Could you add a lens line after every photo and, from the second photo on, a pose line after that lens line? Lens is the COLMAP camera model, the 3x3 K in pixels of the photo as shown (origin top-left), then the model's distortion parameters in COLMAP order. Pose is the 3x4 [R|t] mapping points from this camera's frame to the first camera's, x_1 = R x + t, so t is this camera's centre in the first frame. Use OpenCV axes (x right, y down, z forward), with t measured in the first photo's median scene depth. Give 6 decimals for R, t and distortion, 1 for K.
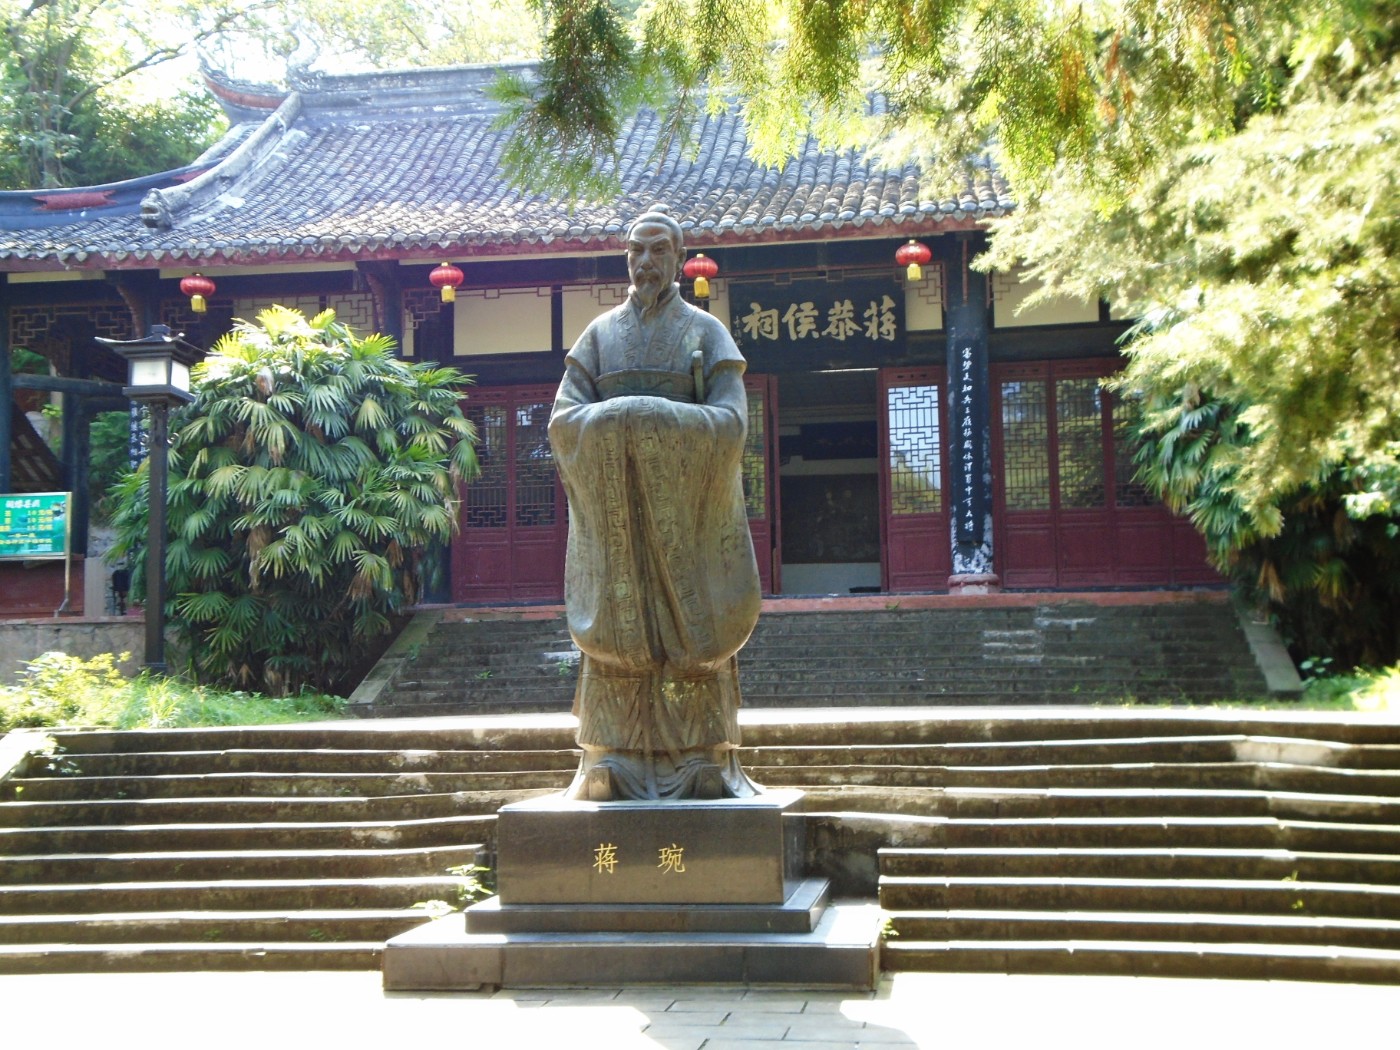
lens RADIAL K [[1716.2, 0, 700.0], [0, 1716.2, 525.0], [0, 0, 1]] dist [0.012230, 0.002738]
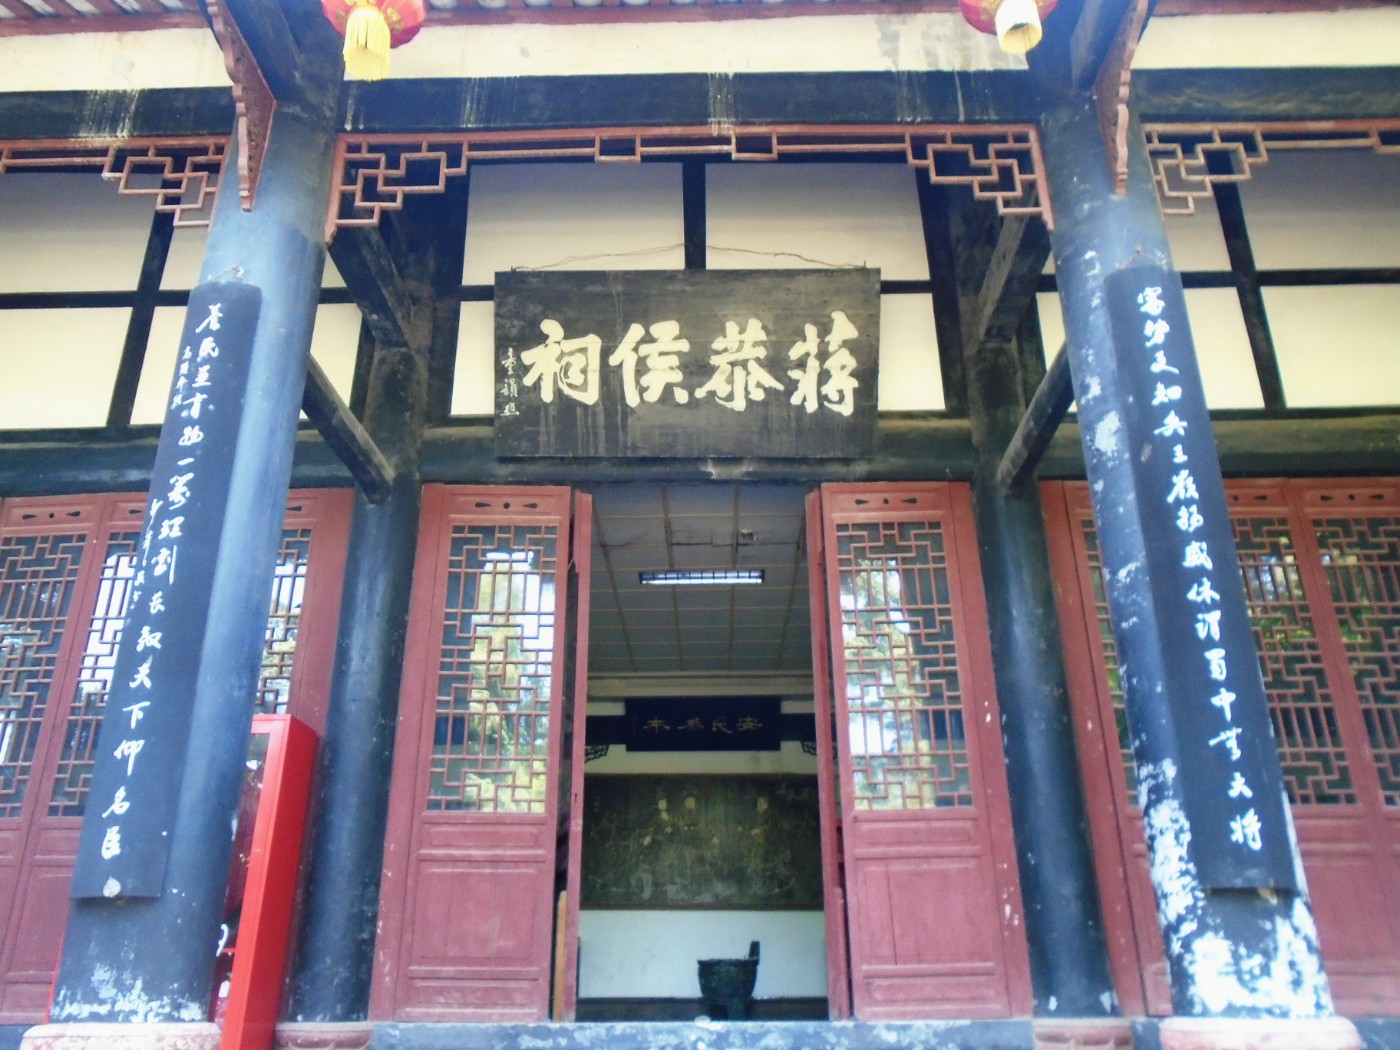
lens RADIAL K [[1034.5, 0, 700.0], [0, 1034.5, 525.0], [0, 0, 1]] dist [0.004795, 0.000891]
pose [[0.989694, 0.063595, 0.128301, 0.039439], [-0.020658, 0.950009, -0.311538, 0.006892], [-0.141699, 0.305677, 0.941532, 0.755081]]
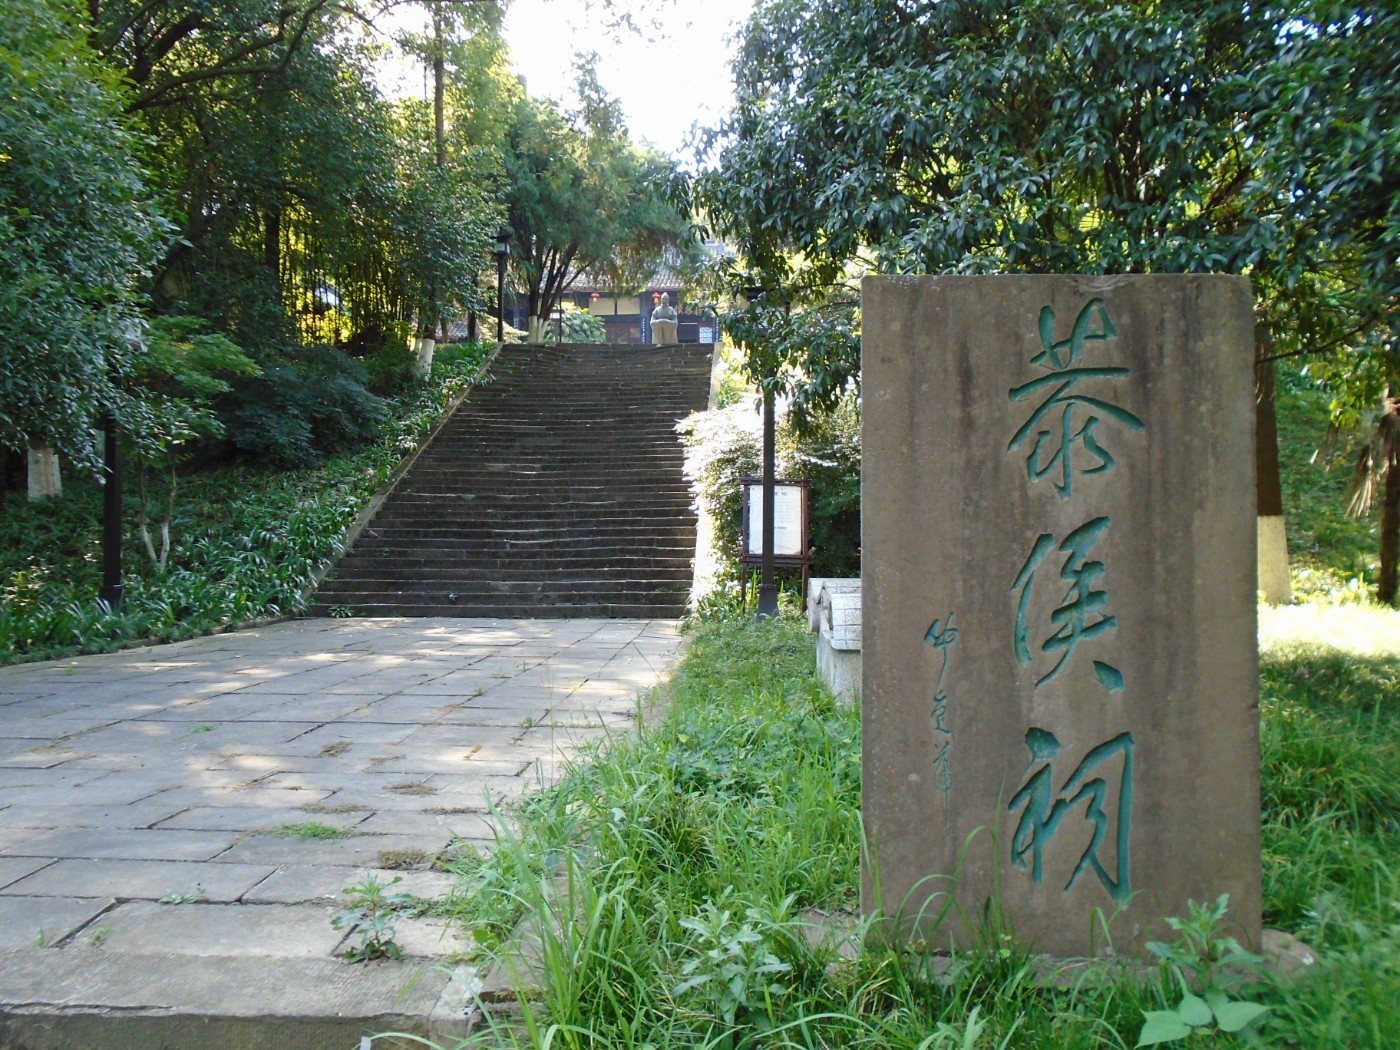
lens RADIAL K [[1034.5, 0, 700.0], [0, 1034.5, 525.0], [0, 0, 1]] dist [0.004795, 0.000891]
pose [[0.994944, 0.012201, 0.099690, -0.179417], [-0.021704, 0.995260, 0.094802, 0.224870], [-0.098061, -0.096486, 0.990492, -2.106583]]
